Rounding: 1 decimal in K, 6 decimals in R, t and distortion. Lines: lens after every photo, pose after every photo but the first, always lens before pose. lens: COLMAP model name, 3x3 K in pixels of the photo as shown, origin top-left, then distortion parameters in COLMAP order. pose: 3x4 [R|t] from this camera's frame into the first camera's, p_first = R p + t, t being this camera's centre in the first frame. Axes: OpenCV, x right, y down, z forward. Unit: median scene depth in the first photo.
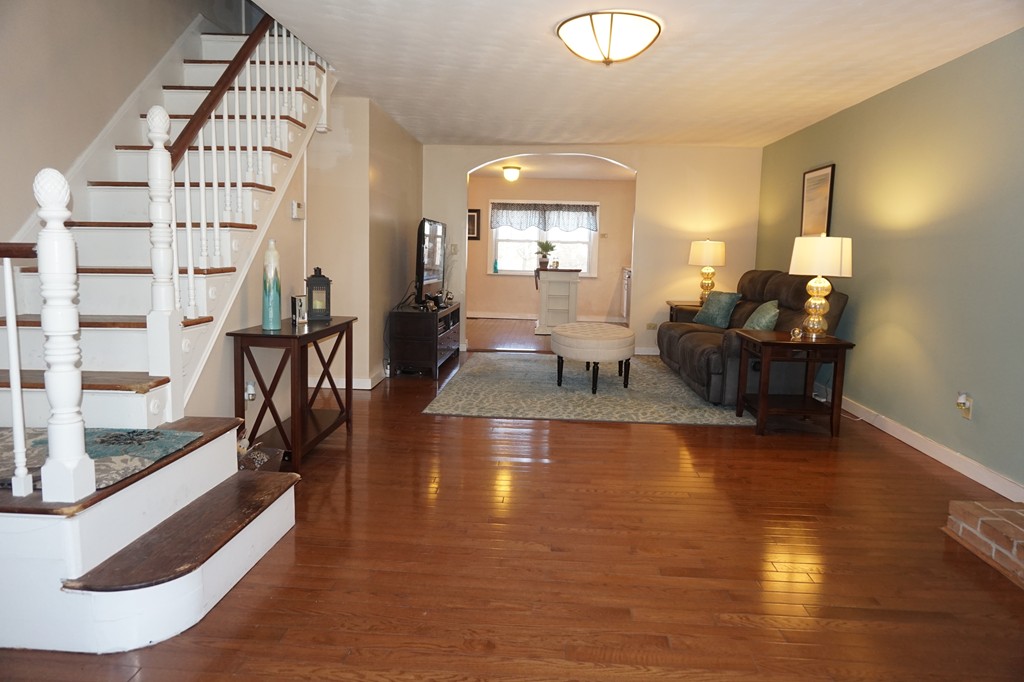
lens RADIAL K [[685.9, 0, 507.0], [0, 685.9, 342.2], [0, 0, 1]] dist [-0.037366, 0.023823]
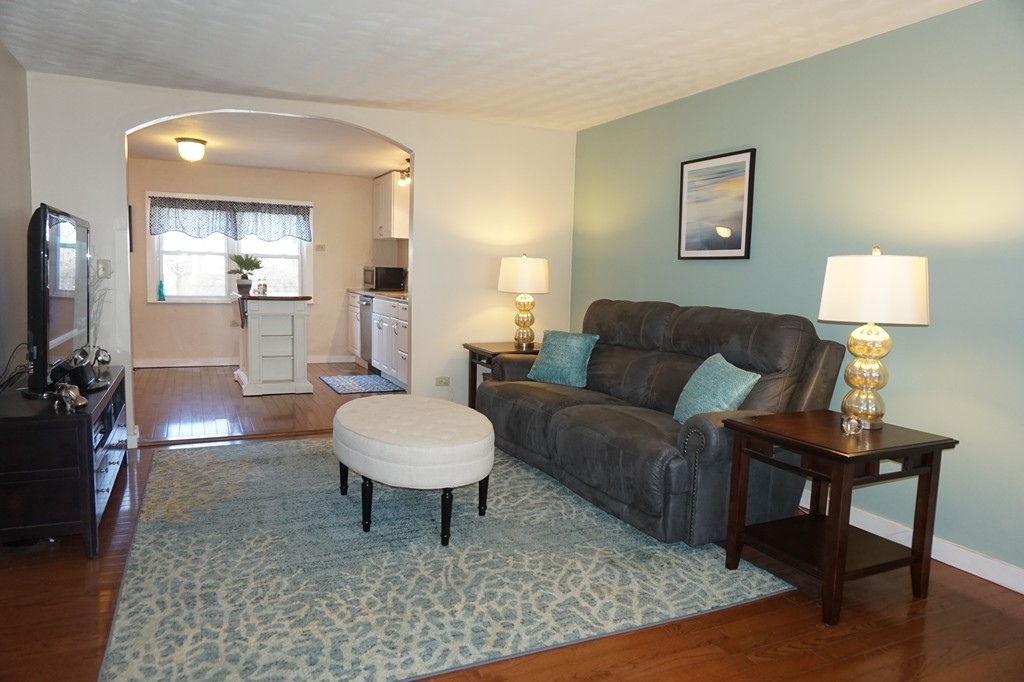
lens RADIAL K [[685.9, 0, 504.5], [0, 685.9, 343.2], [0, 0, 1]] dist [-0.037366, 0.023823]
pose [[0.880741, -0.049033, 0.471052, -0.068150], [0.057349, 0.998349, -0.003308, -0.070522], [-0.470112, 0.029928, 0.882099, 0.468165]]
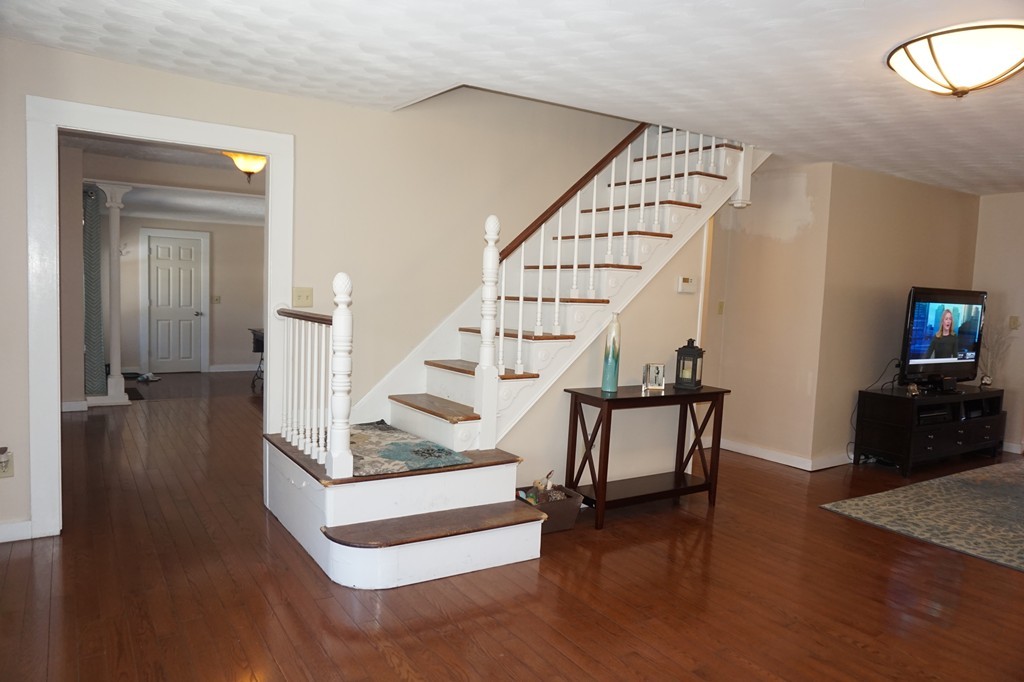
lens RADIAL K [[685.9, 0, 515.5], [0, 685.9, 342.7], [0, 0, 1]] dist [-0.037366, 0.023823]
pose [[0.590746, 0.056817, -0.804855, 0.270619], [-0.126289, 0.991734, -0.022684, -0.029874], [0.796913, 0.115045, 0.593038, 0.108617]]
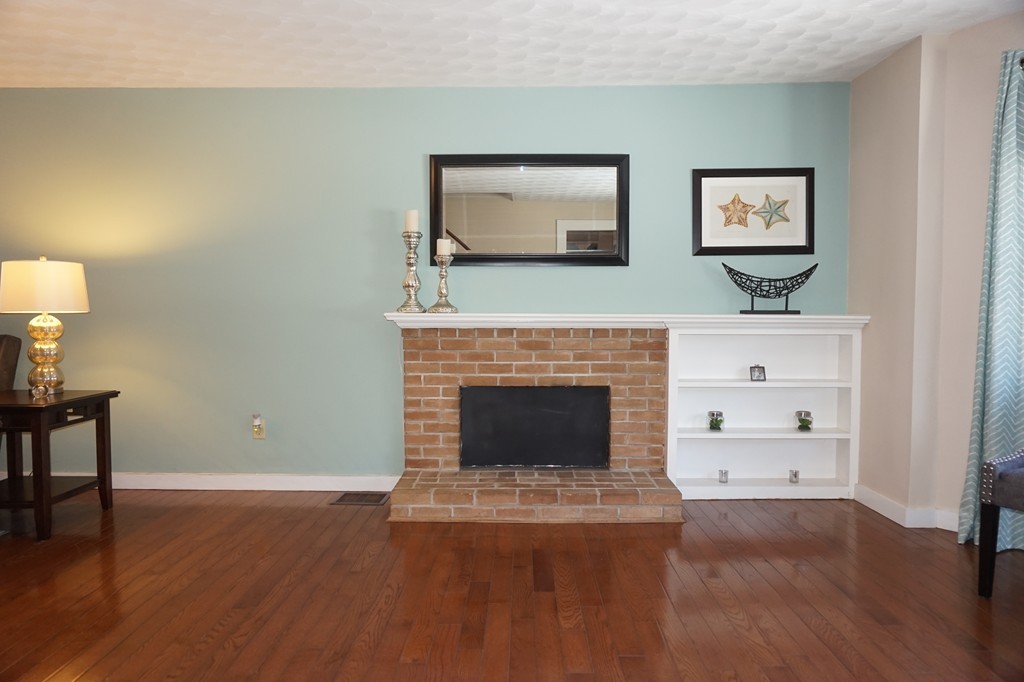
lens RADIAL K [[685.9, 0, 514.9], [0, 685.9, 346.7], [0, 0, 1]] dist [-0.037366, 0.023823]
pose [[-0.055357, -0.067676, 0.996170, -0.239311], [0.132162, 0.988425, 0.074494, -0.034404], [-0.989681, 0.135779, -0.045772, 0.384901]]
